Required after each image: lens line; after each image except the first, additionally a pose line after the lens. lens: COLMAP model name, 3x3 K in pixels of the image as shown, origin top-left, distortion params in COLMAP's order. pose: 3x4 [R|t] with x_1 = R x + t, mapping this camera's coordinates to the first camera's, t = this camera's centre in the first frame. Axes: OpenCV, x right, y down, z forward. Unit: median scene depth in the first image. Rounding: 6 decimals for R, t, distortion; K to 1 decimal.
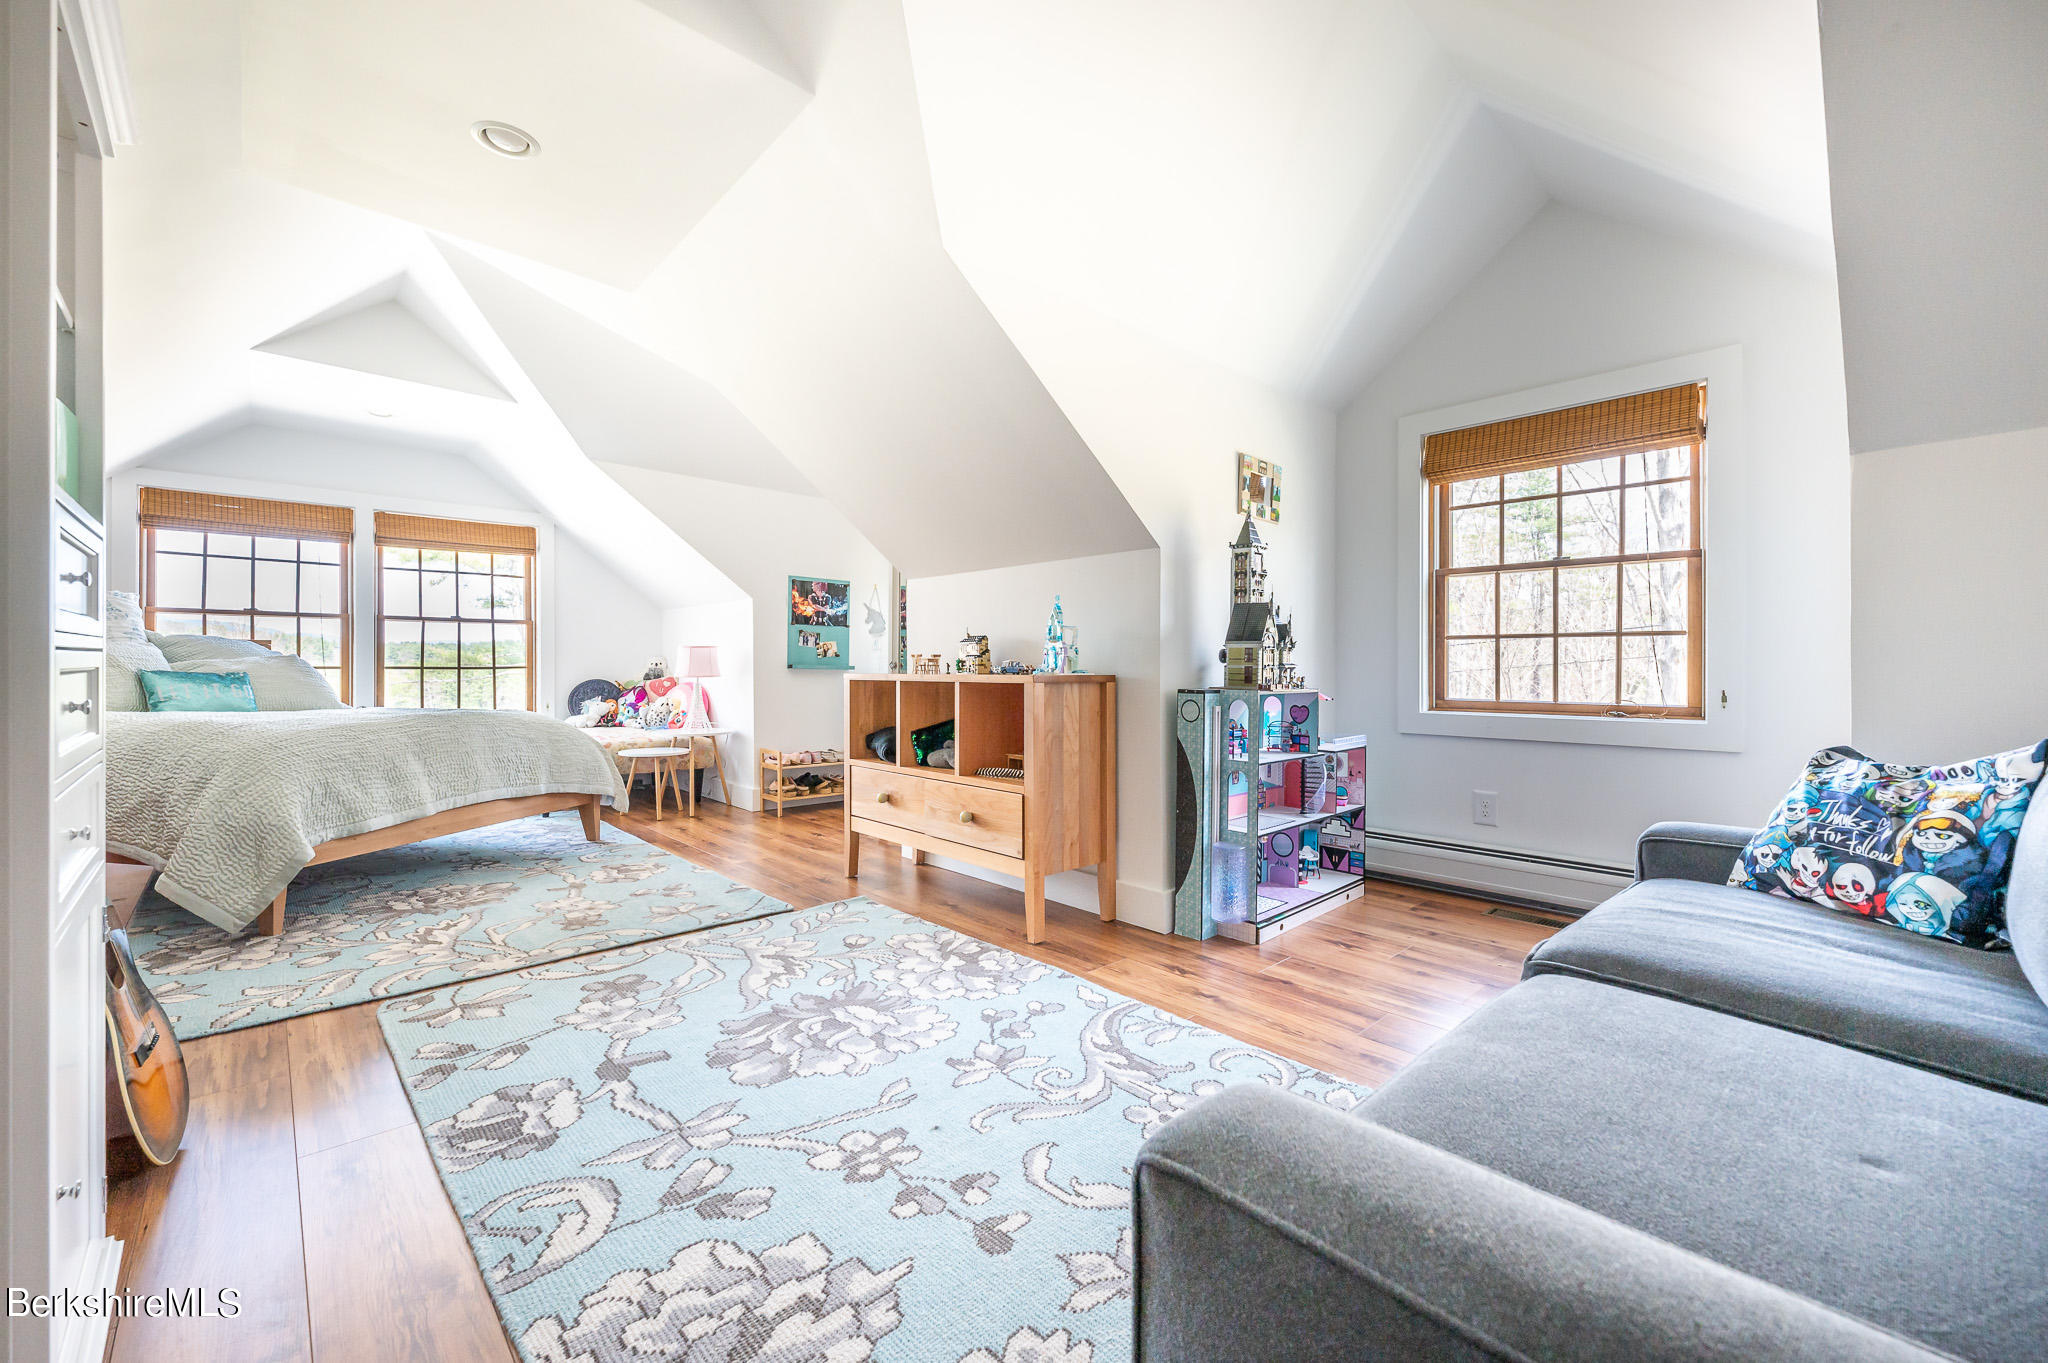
lens RADIAL K [[804.4, 0, 1029.6], [0, 804.4, 653.0], [0, 0, 1]] dist [-0.000973, -0.000643]
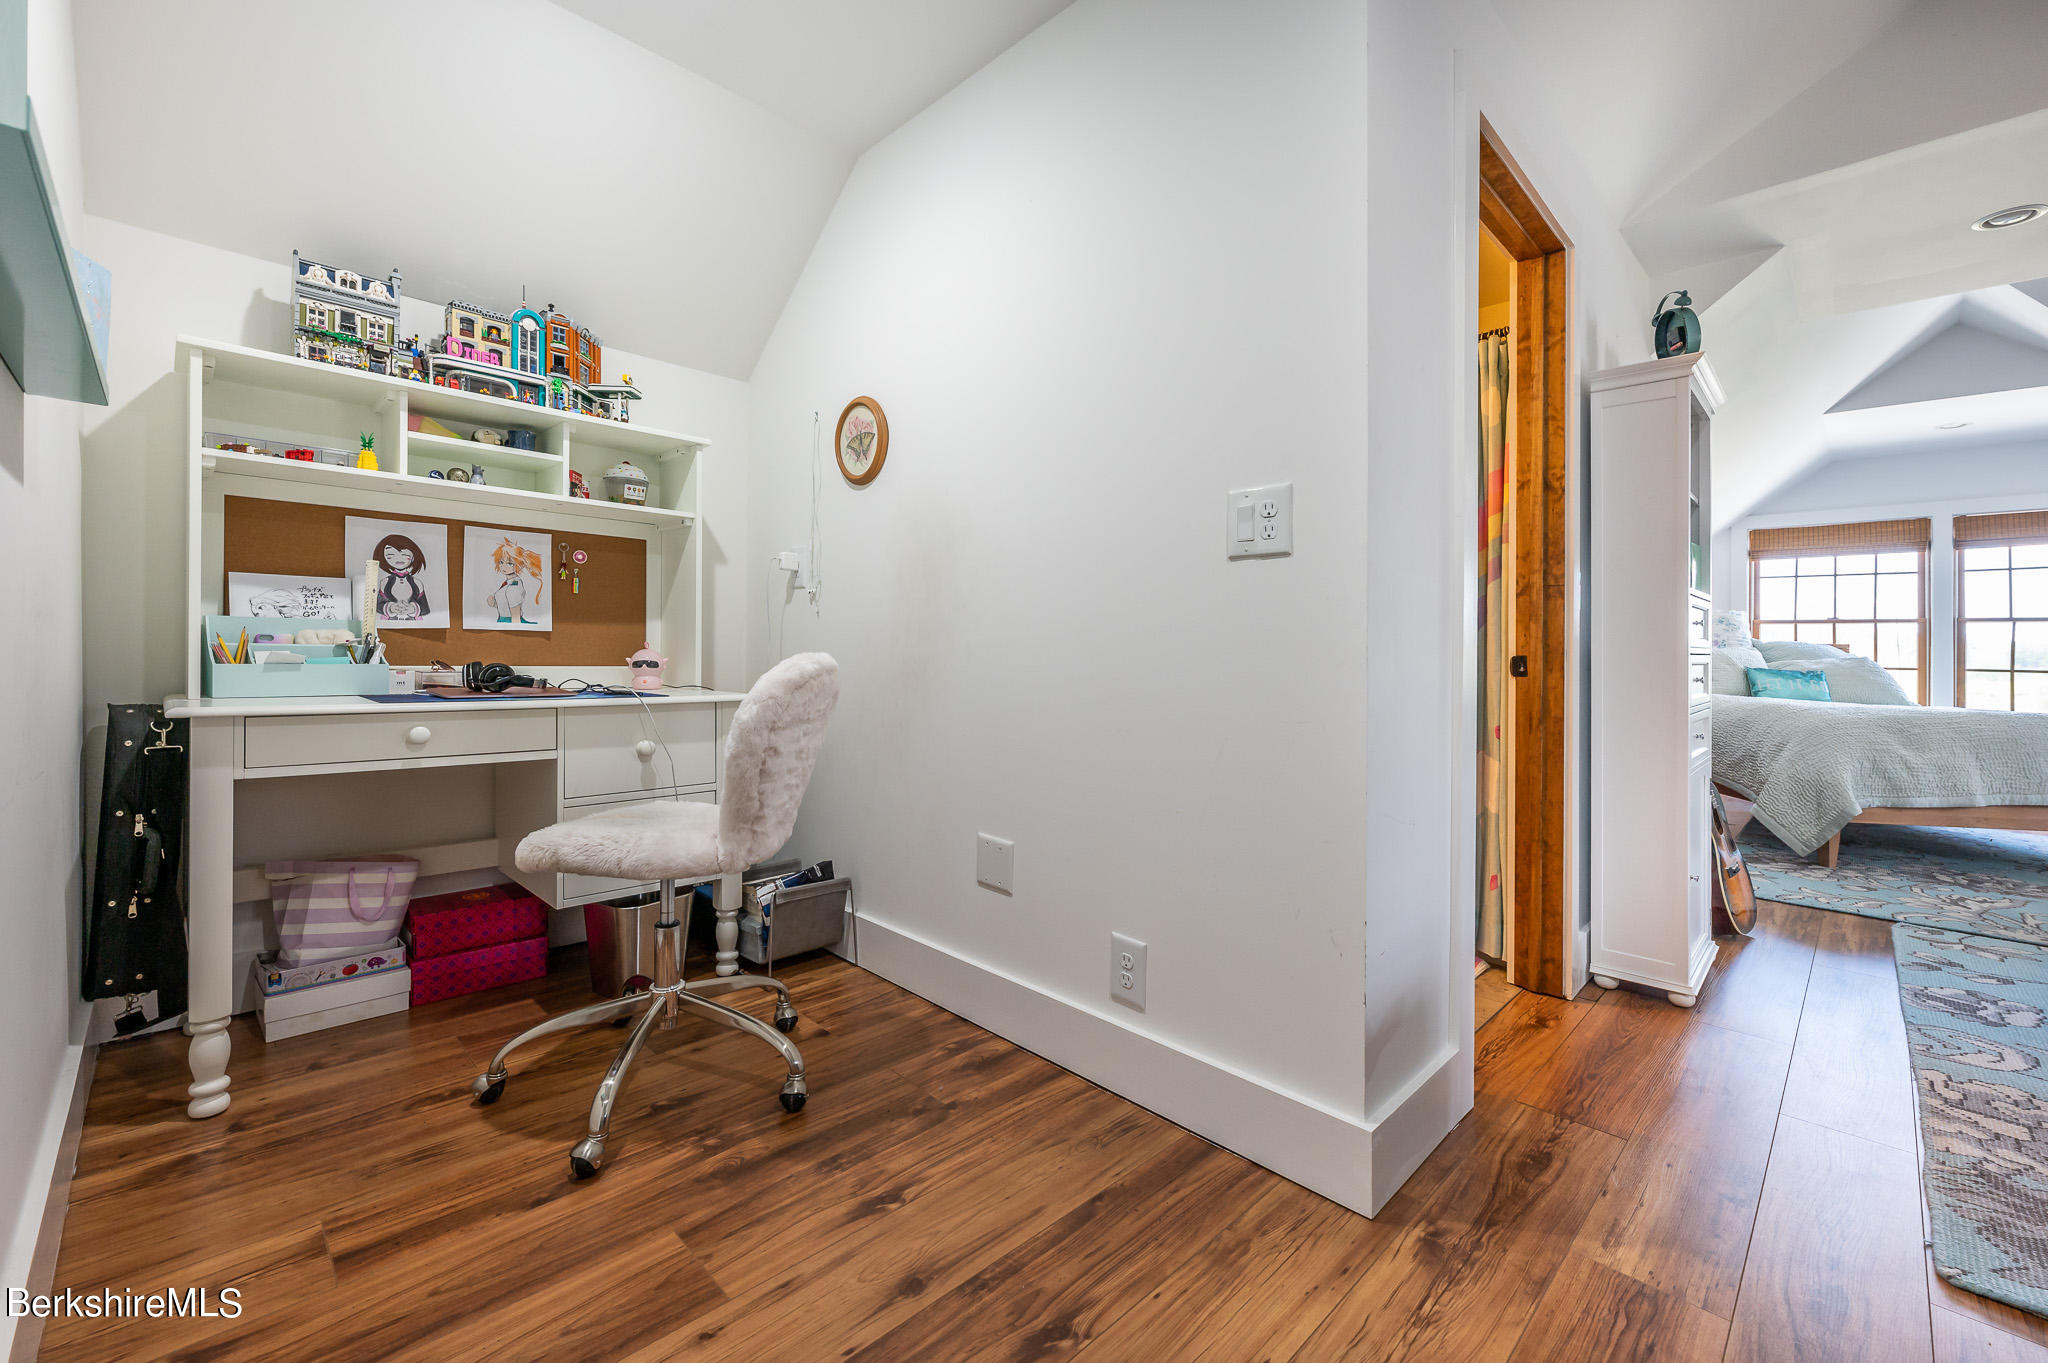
lens RADIAL K [[835.0, 0, 1016.5], [0, 835.0, 652.4], [0, 0, 1]] dist [-0.001907, 0.000019]
pose [[0.001708, -0.002311, -0.999996, 0.327361], [-0.000687, 0.999997, -0.002313, -0.000873], [0.999998, 0.000690, 0.001707, -0.261738]]
